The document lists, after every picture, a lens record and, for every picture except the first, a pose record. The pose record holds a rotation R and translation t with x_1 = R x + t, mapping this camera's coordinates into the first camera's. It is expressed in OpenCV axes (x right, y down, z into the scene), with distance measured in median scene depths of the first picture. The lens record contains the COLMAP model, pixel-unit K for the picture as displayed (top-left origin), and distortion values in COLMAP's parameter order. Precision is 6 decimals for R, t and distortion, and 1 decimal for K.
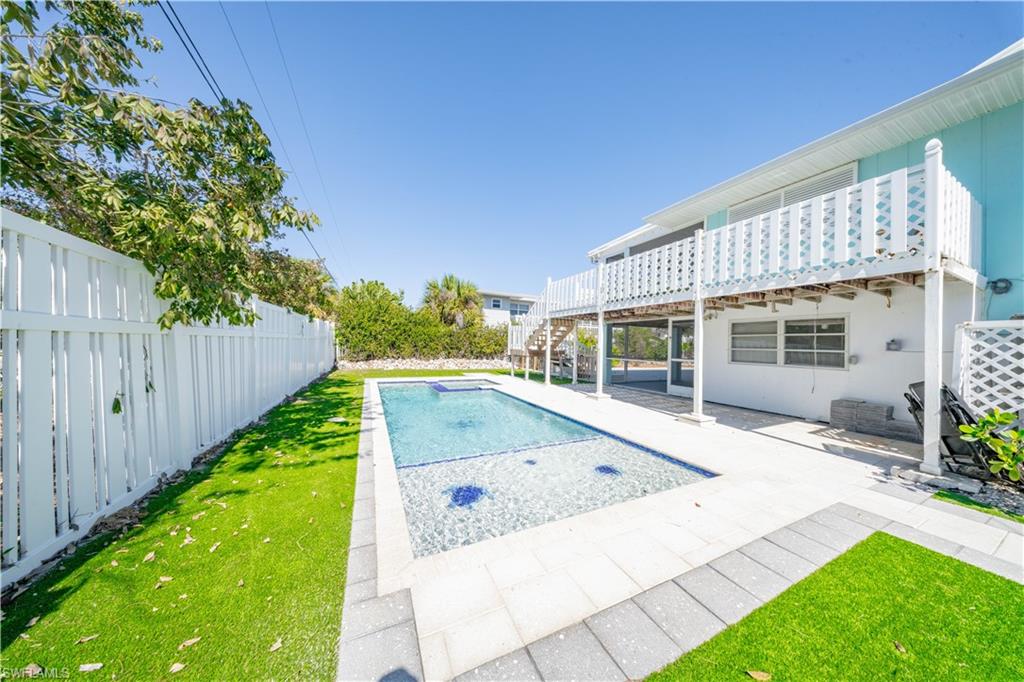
lens RADIAL K [[302.1, 0, 511.9], [0, 302.1, 339.8], [0, 0, 1]] dist [-0.007734, -0.000059]
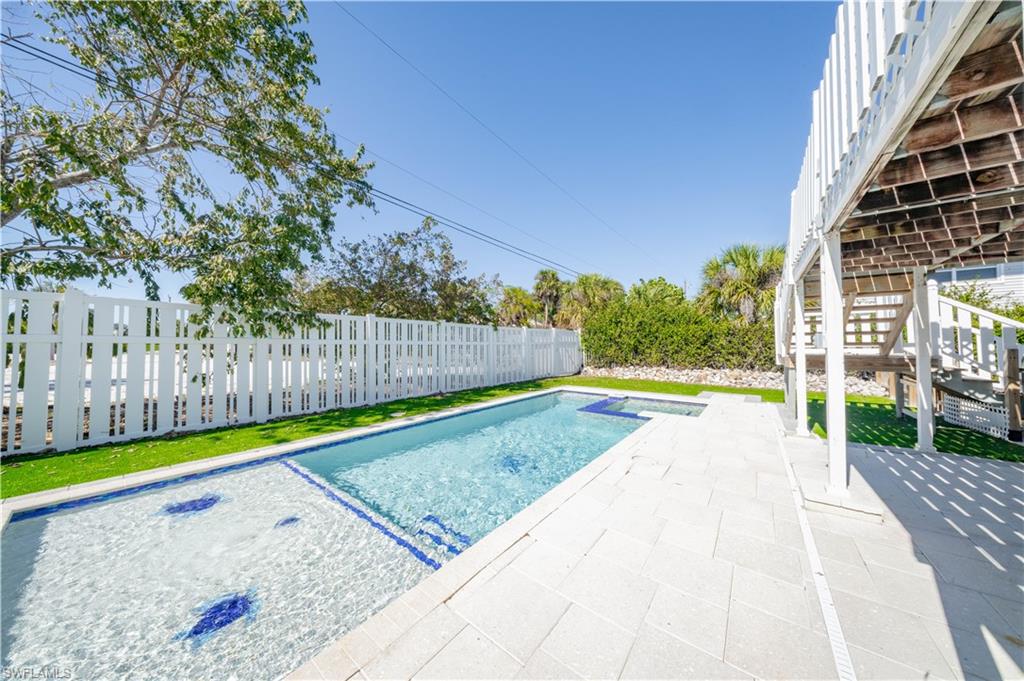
lens RADIAL K [[302.1, 0, 511.9], [0, 302.1, 339.3], [0, 0, 1]] dist [-0.007734, -0.000059]
pose [[0.432493, -0.046434, -0.900441, 0.240286], [0.020936, 0.998921, -0.041456, 0.016039], [0.901394, -0.000922, 0.432999, 0.322966]]
